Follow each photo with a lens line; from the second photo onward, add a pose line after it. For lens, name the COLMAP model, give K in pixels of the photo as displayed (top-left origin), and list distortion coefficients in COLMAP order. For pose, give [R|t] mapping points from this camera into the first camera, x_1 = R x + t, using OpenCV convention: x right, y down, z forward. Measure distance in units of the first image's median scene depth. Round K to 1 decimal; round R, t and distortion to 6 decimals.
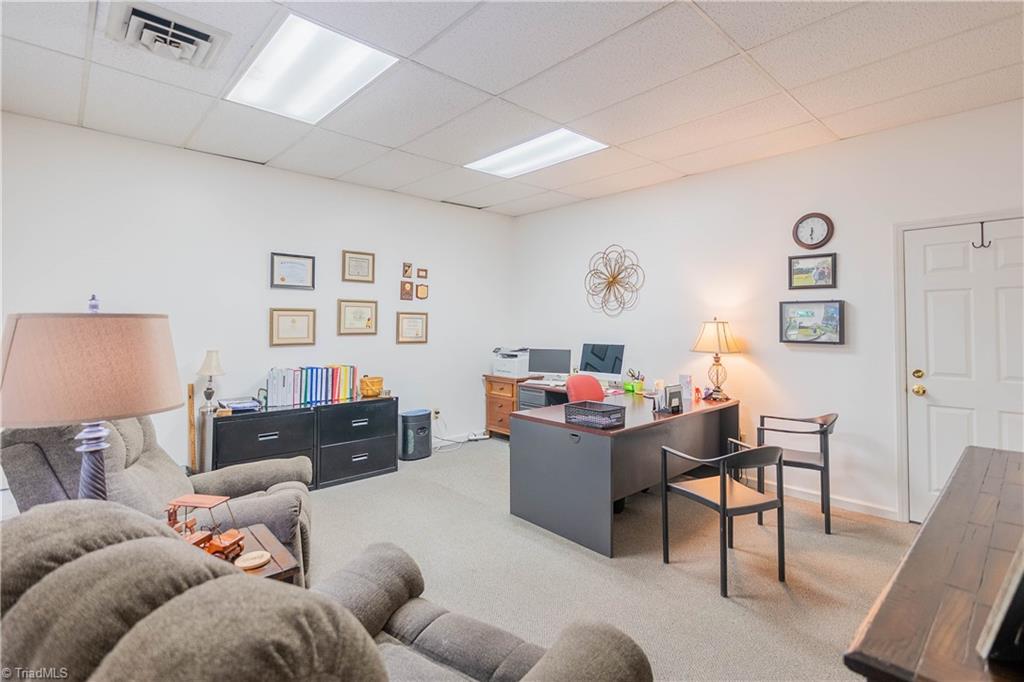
lens RADIAL K [[489.5, 0, 513.6], [0, 489.5, 339.5], [0, 0, 1]] dist [-0.002040, 0.000064]
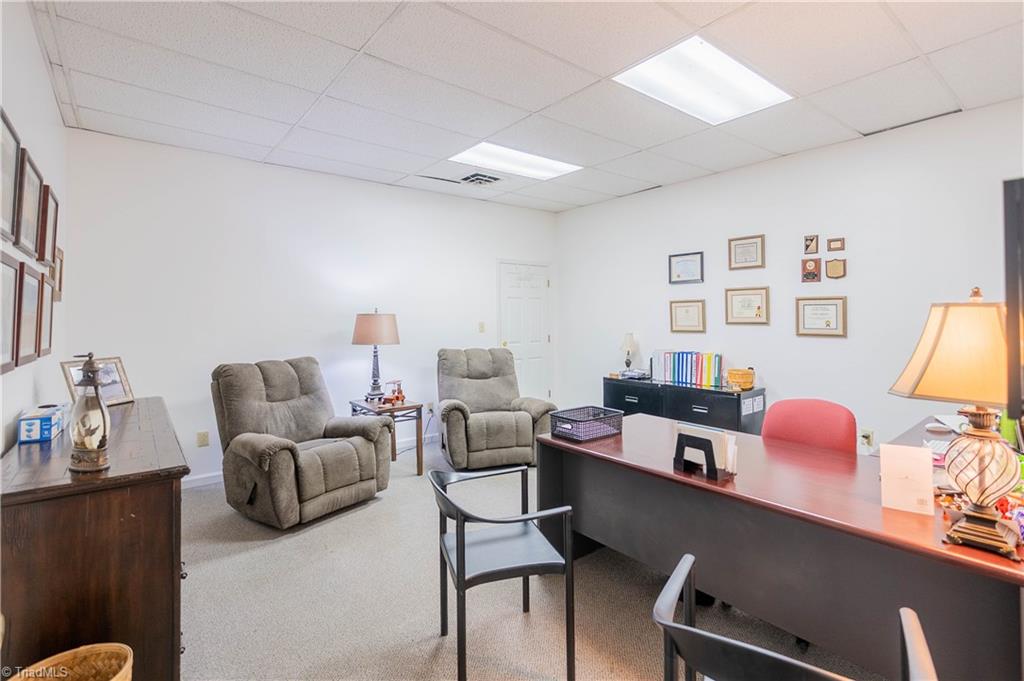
lens RADIAL K [[489.5, 0, 513.1], [0, 489.5, 336.6], [0, 0, 1]] dist [-0.002040, 0.000064]
pose [[-0.093628, 0.039933, -0.994806, 0.681977], [-0.024664, 0.998796, 0.042414, -0.015147], [0.995302, 0.028507, -0.092530, 0.647794]]
